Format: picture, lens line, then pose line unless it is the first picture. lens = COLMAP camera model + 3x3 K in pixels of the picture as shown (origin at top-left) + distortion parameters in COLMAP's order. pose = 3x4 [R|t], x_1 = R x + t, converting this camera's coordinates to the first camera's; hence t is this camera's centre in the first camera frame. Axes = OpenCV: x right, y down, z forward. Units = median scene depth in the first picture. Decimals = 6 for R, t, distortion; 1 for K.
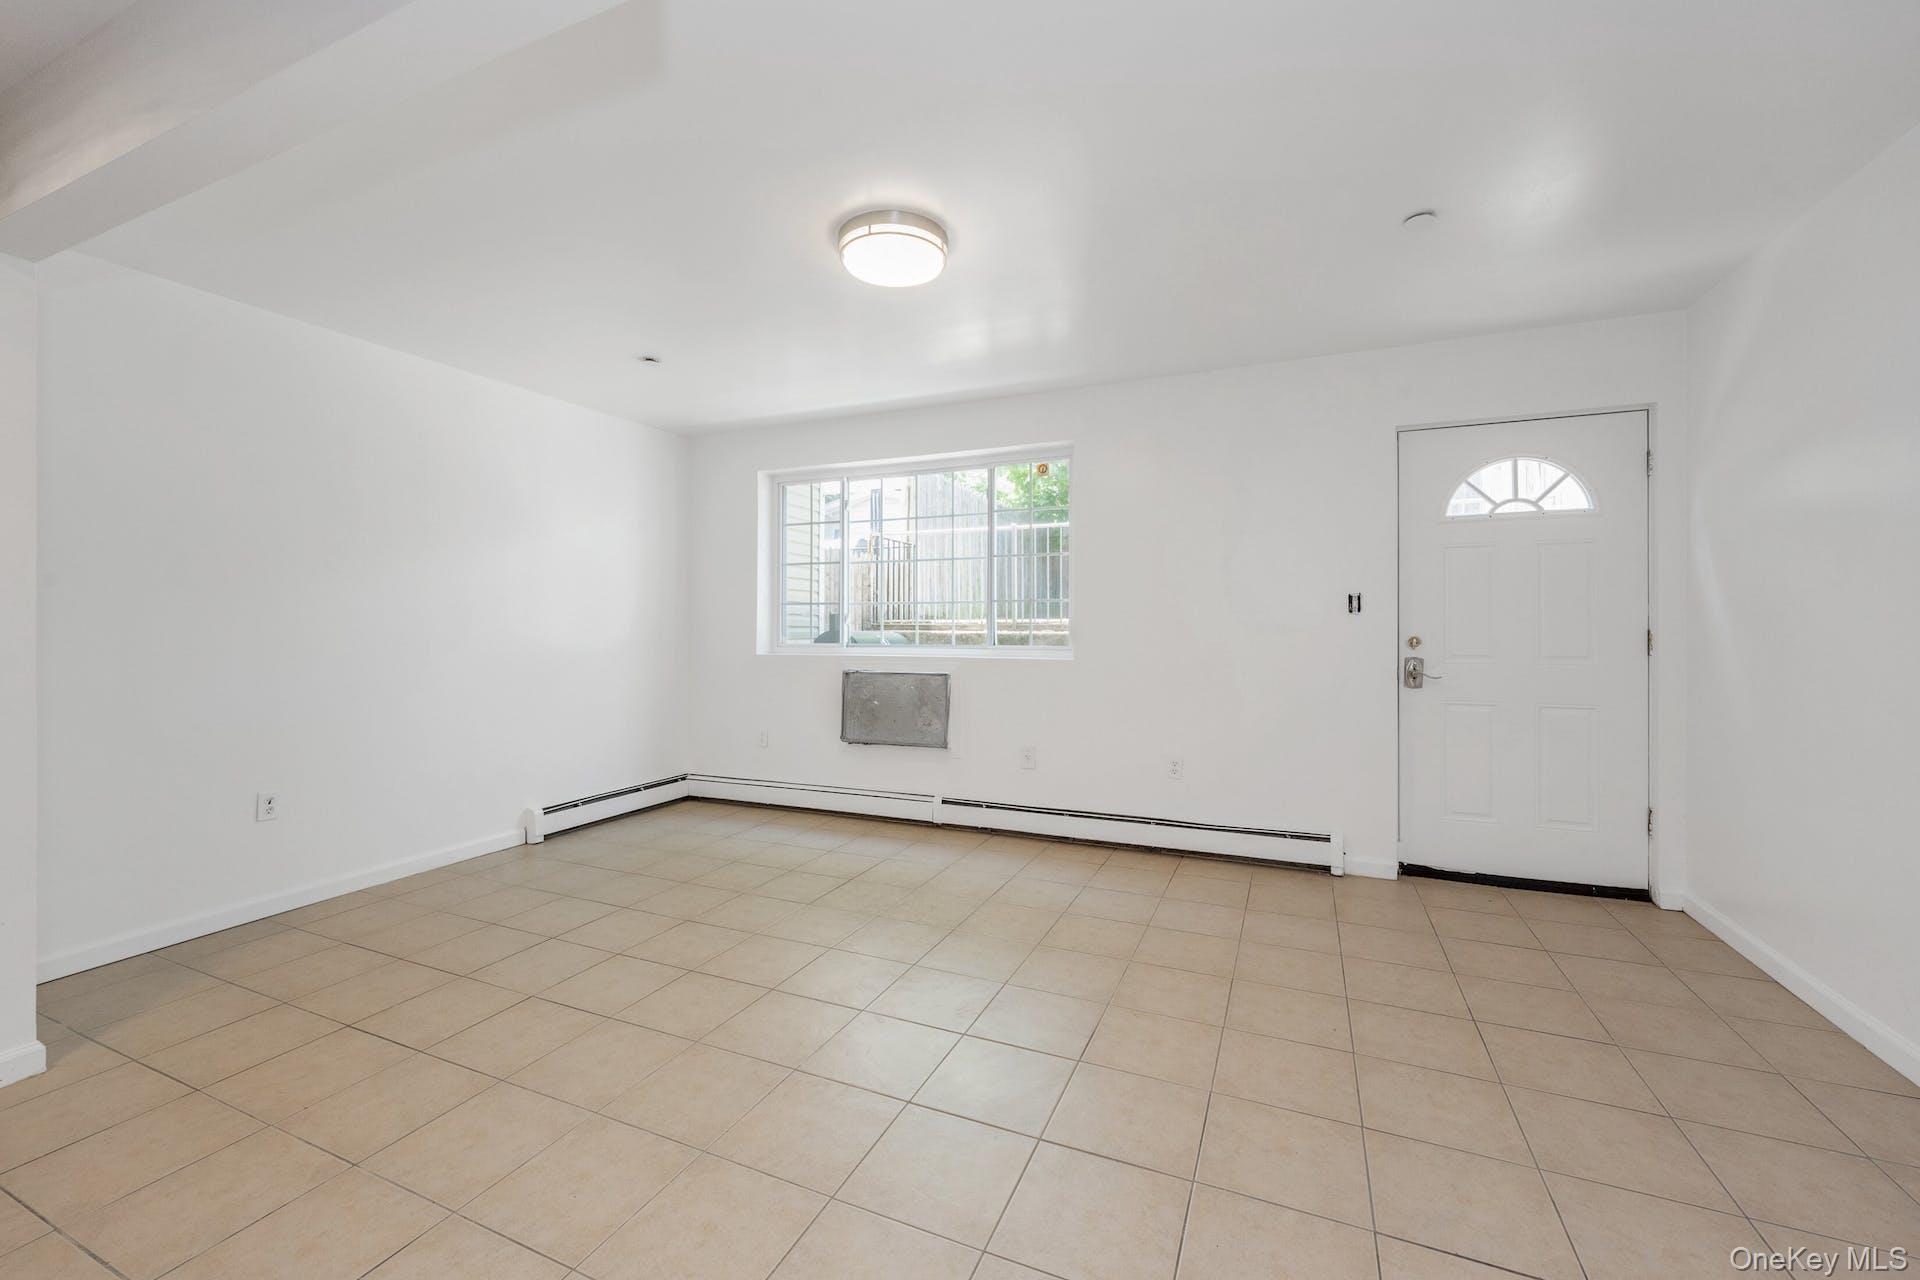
lens RADIAL K [[765.3, 0, 965.5], [0, 765.3, 624.3], [0, 0, 1]] dist [-0.000611, 0.000052]
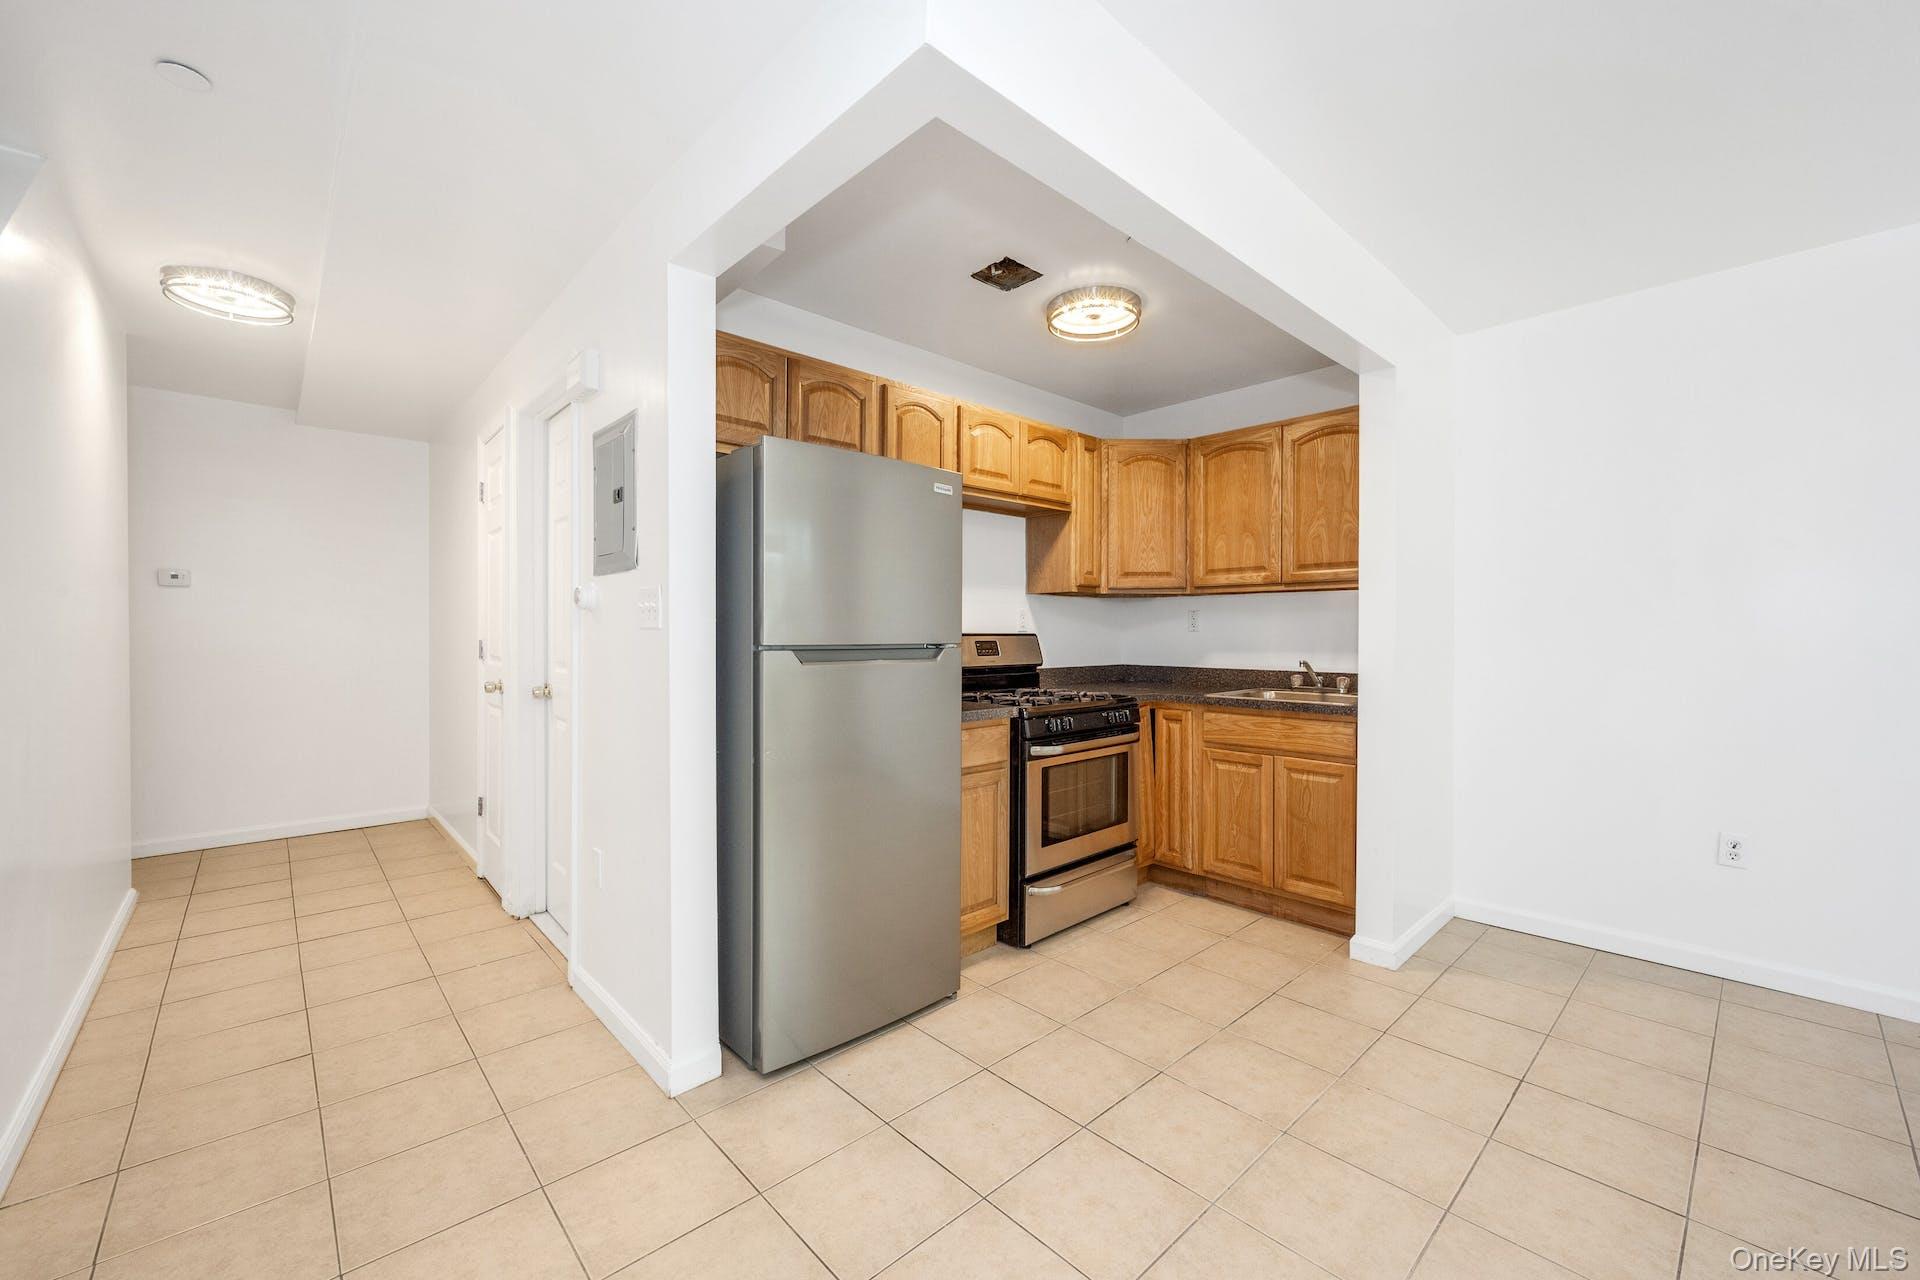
lens RADIAL K [[757.0, 0, 960.9], [0, 757.0, 637.5], [0, 0, 1]] dist [-0.001008, -0.000180]
pose [[-0.398965, 0.003959, -0.916957, 0.155115], [-0.000577, 0.999989, 0.004568, -0.002012], [0.916966, 0.002352, -0.398959, 0.416185]]
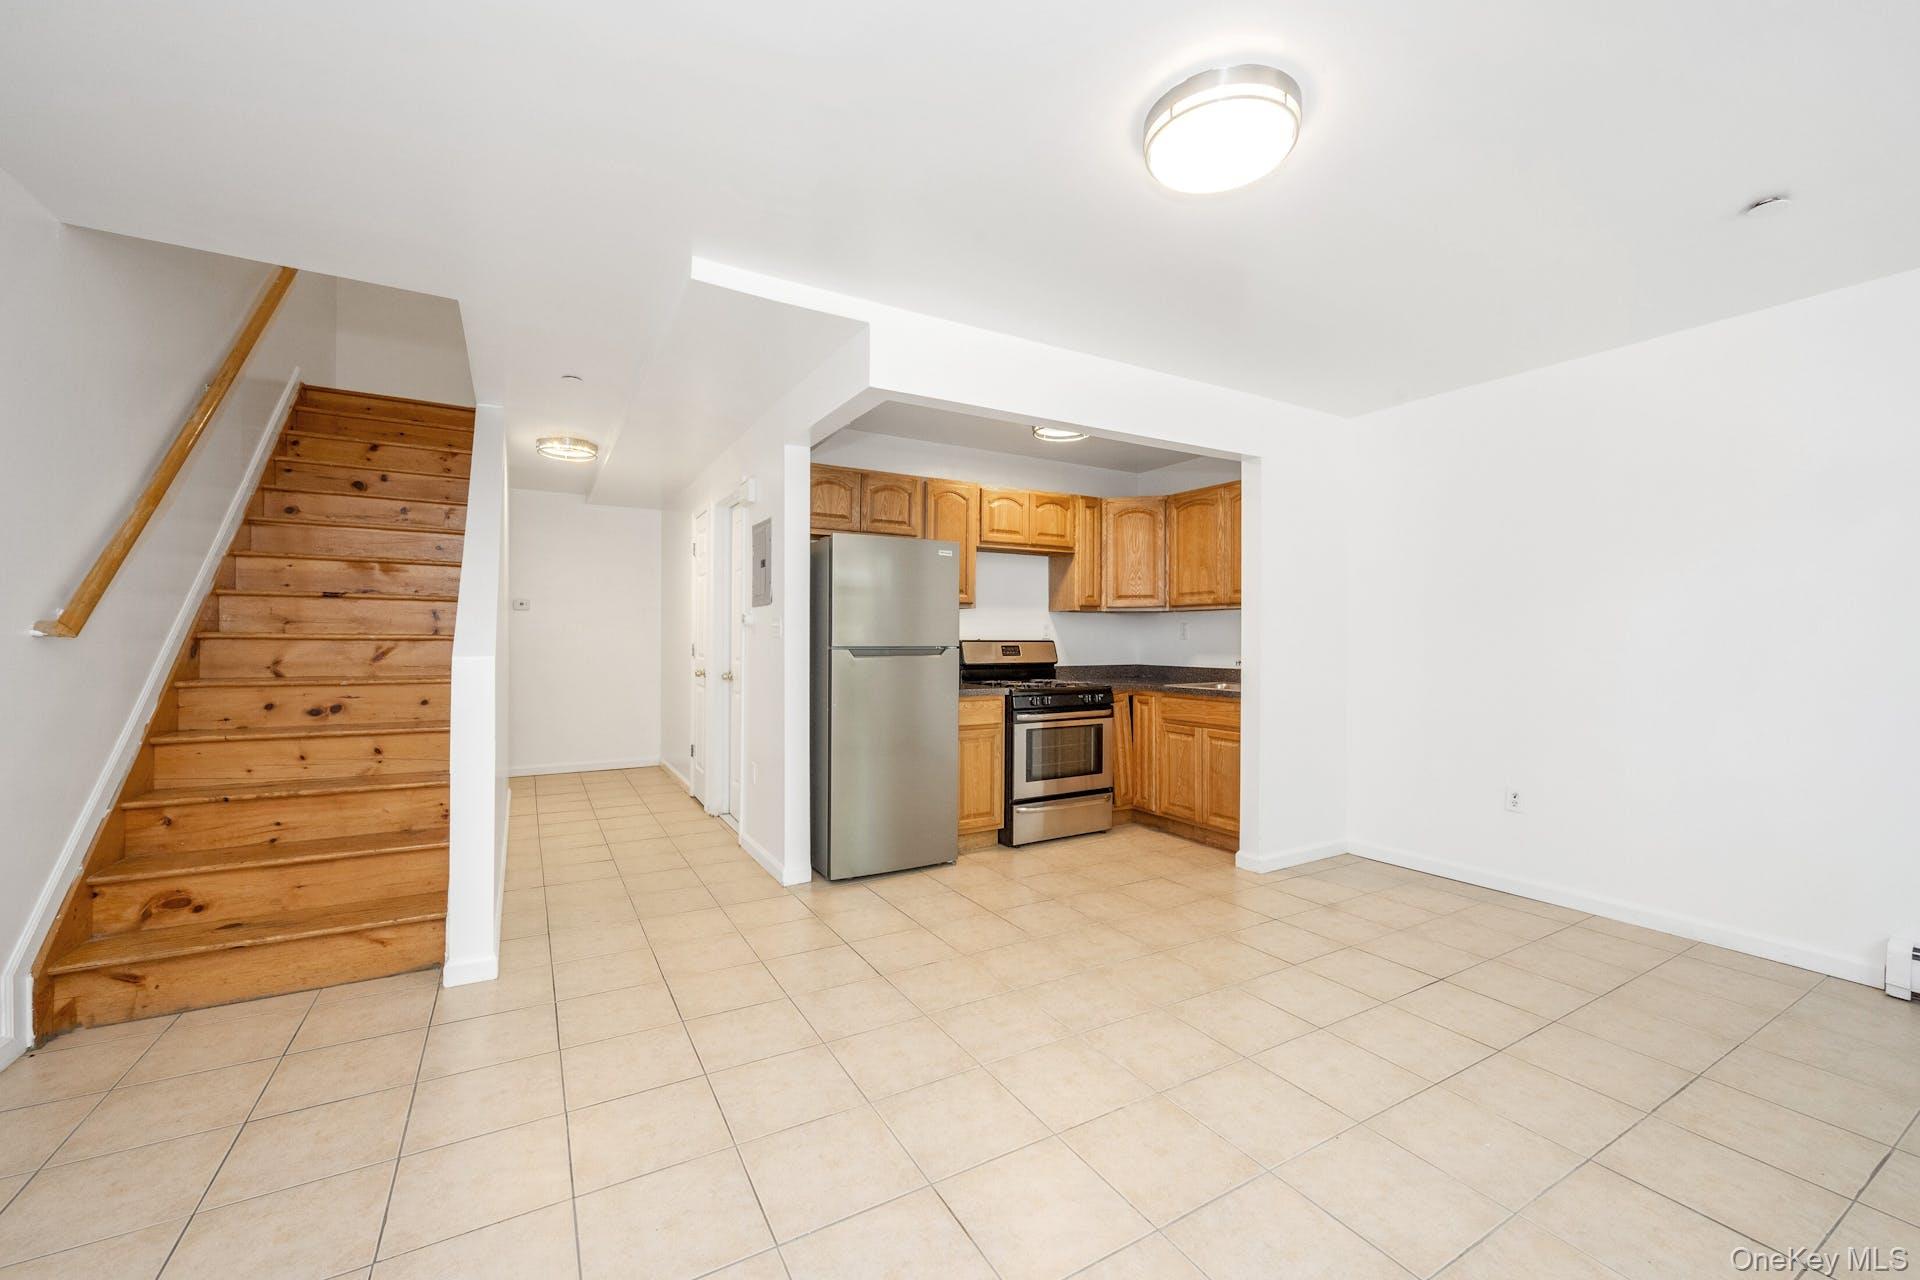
lens RADIAL K [[758.1, 0, 960.7], [0, 758.1, 637.7], [0, 0, 1]] dist [-0.000667, -0.000002]
pose [[-0.591396, -0.004608, -0.806368, 0.396798], [-0.002853, 0.999989, -0.003622, -0.002195], [0.806377, 0.000159, -0.591402, 0.763518]]
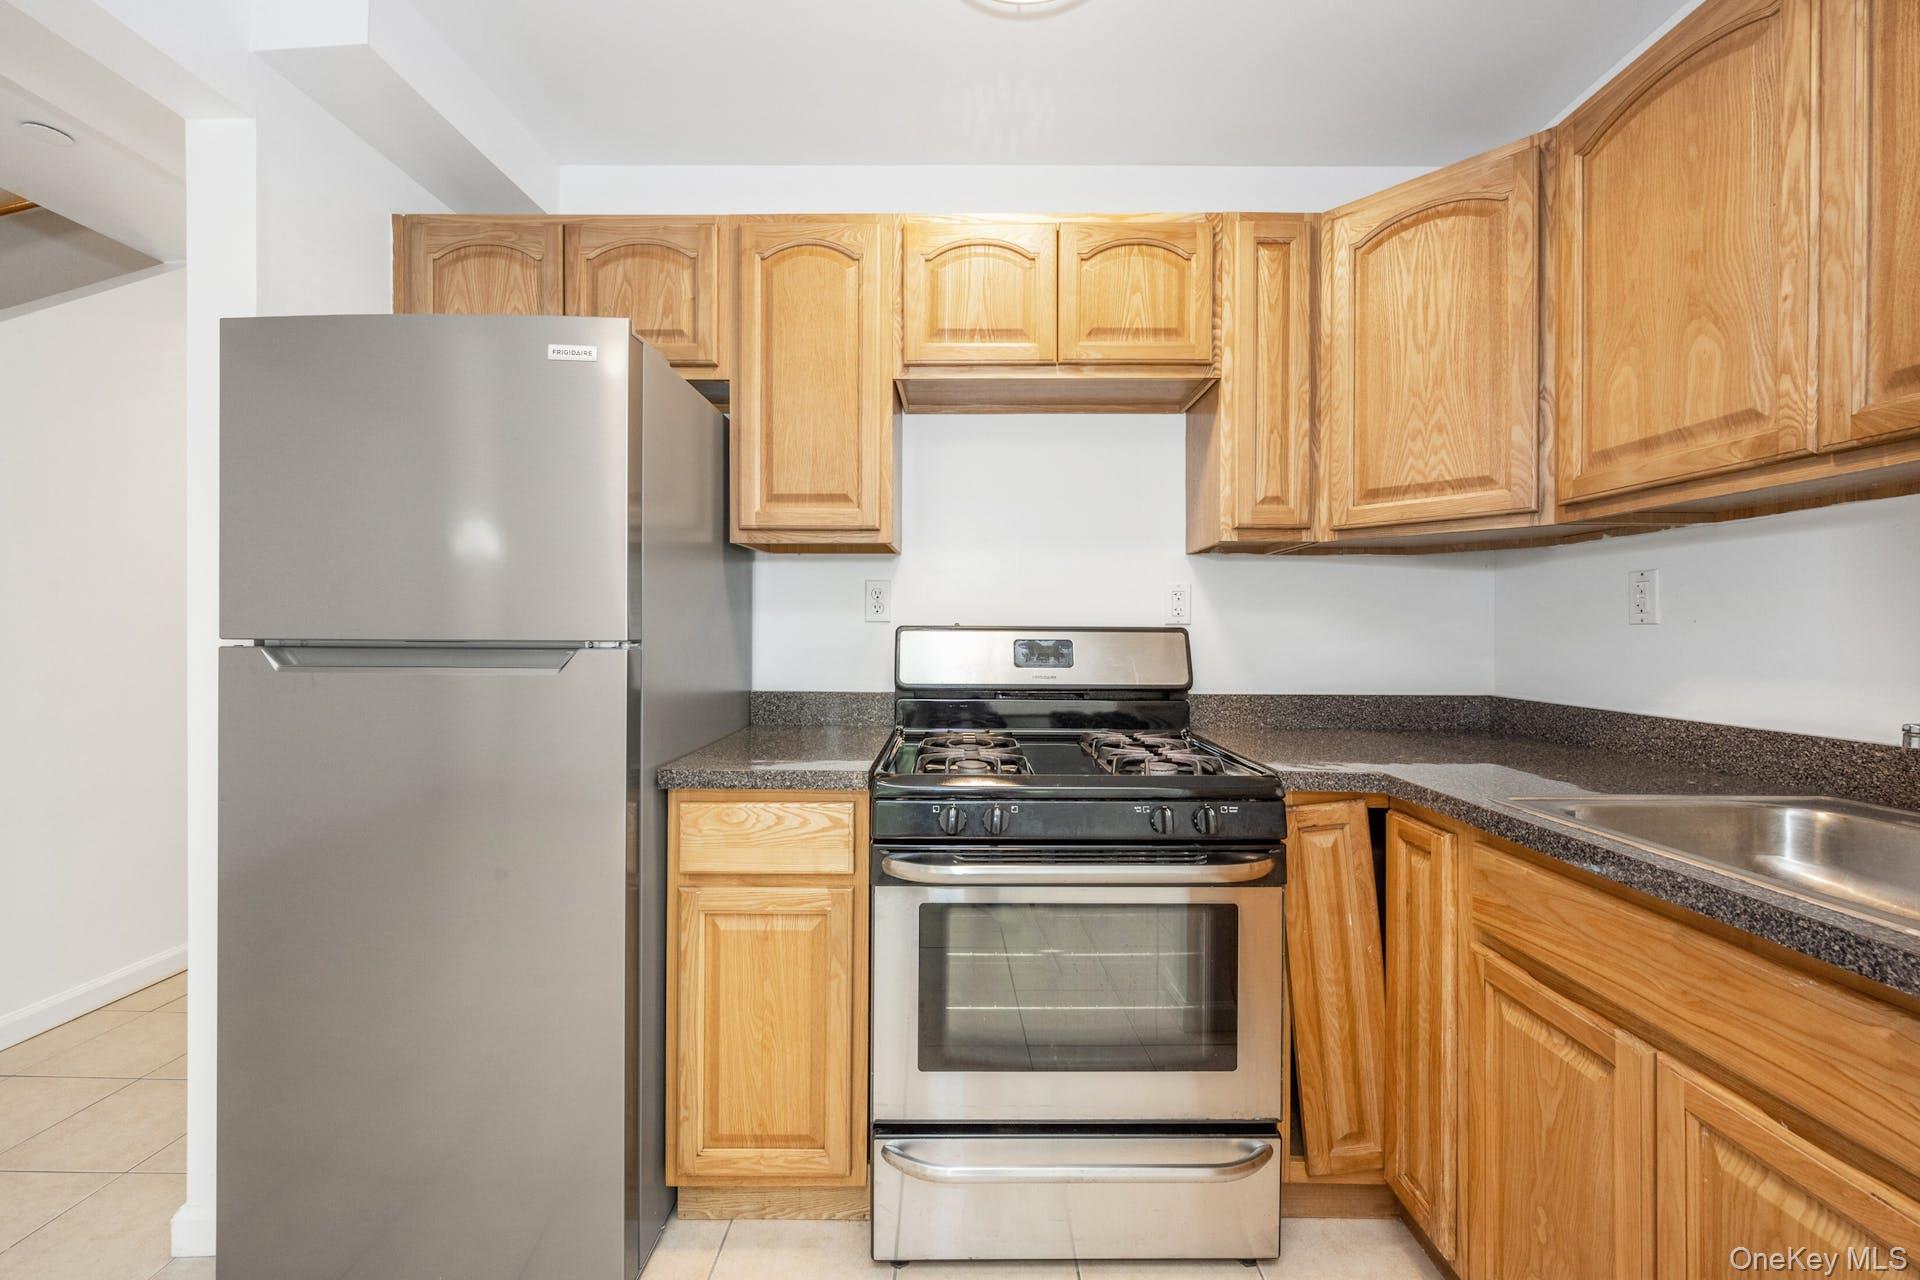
lens RADIAL K [[761.3, 0, 962.8], [0, 761.3, 629.3], [0, 0, 1]] dist [-0.000654, 0.000018]
pose [[-0.919600, -0.006529, -0.392801, -0.407520], [-0.006113, 0.999979, -0.002310, 0.000562], [0.392808, 0.000277, -0.919620, 0.525395]]
